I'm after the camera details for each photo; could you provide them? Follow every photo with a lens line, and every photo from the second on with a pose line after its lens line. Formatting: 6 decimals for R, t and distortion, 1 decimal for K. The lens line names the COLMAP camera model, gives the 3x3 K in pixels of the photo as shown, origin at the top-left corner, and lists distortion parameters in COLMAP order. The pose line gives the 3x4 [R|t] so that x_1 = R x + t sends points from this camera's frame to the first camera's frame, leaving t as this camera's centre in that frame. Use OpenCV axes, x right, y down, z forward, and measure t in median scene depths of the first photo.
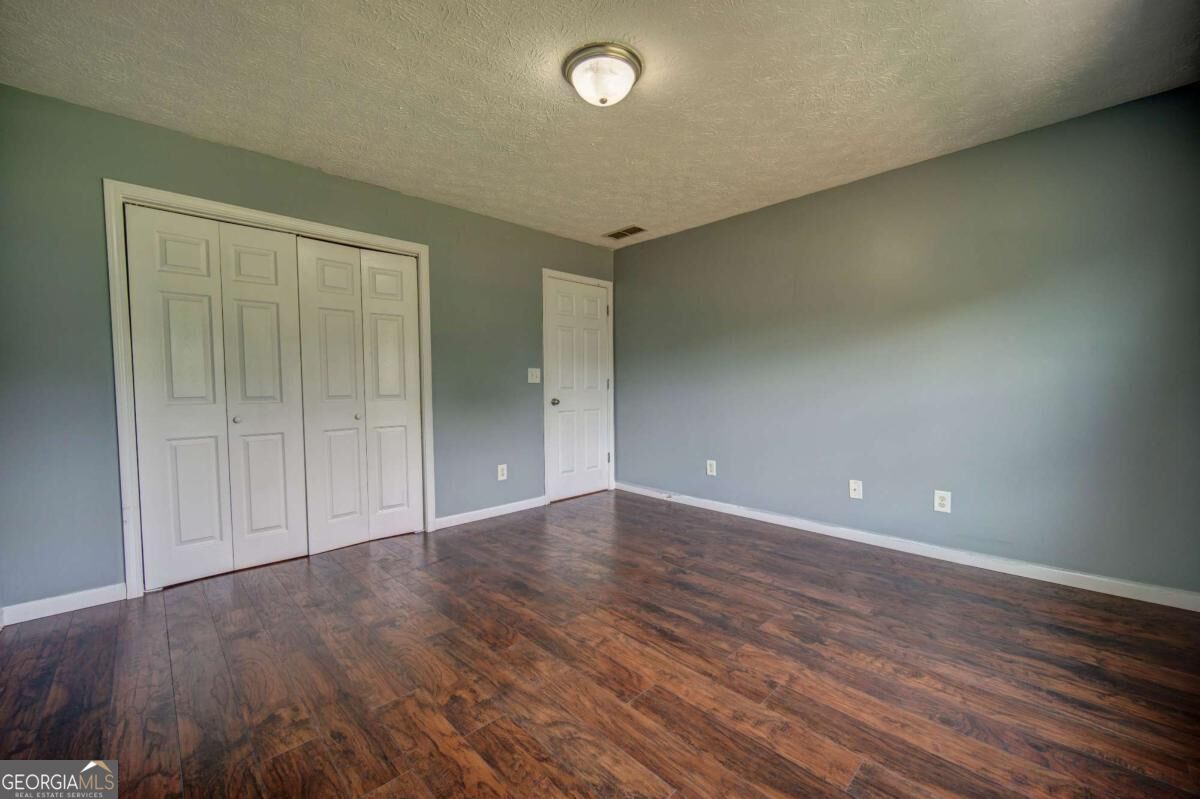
lens RADIAL K [[473.7, 0, 597.9], [0, 473.7, 404.9], [0, 0, 1]] dist [-0.002202, 0.000290]
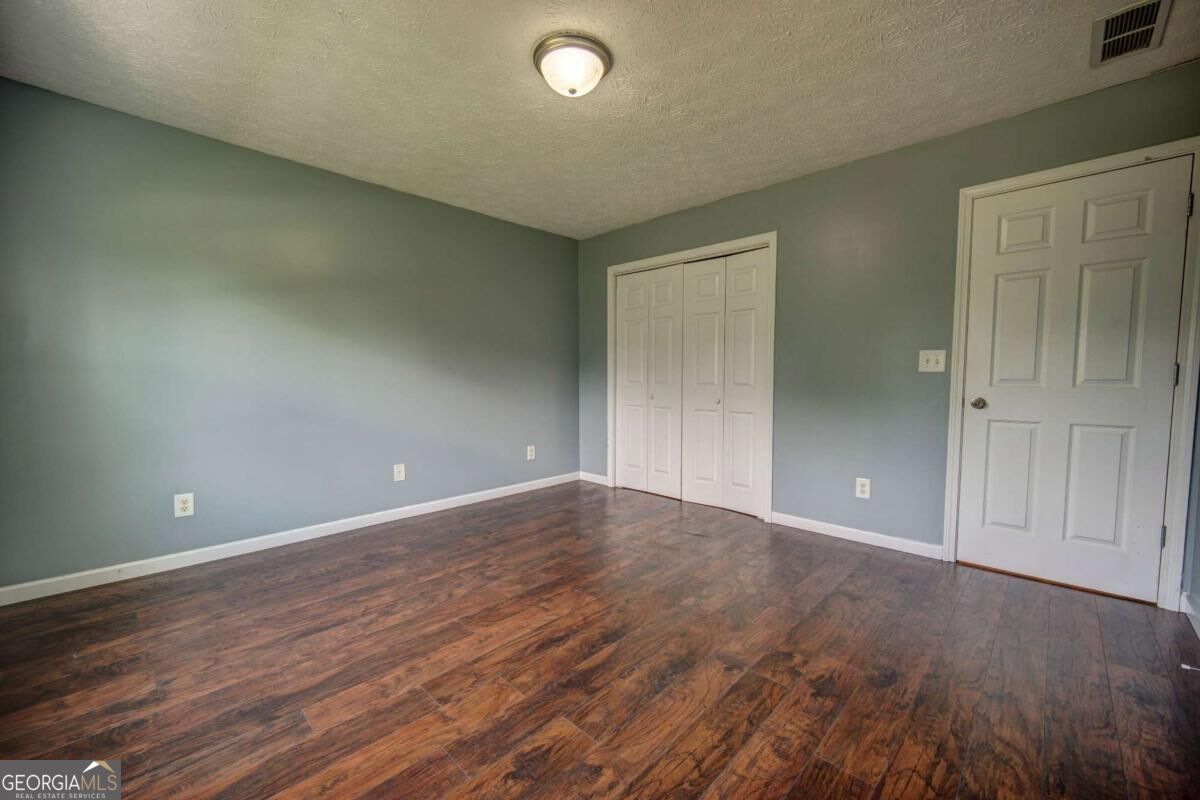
lens RADIAL K [[473.7, 0, 597.9], [0, 473.7, 405.4], [0, 0, 1]] dist [-0.002202, 0.000290]
pose [[0.034520, 0.069770, -0.996966, 1.056038], [-0.043887, 0.996704, 0.068232, -0.049900], [0.998440, 0.041399, 0.037468, 1.040564]]
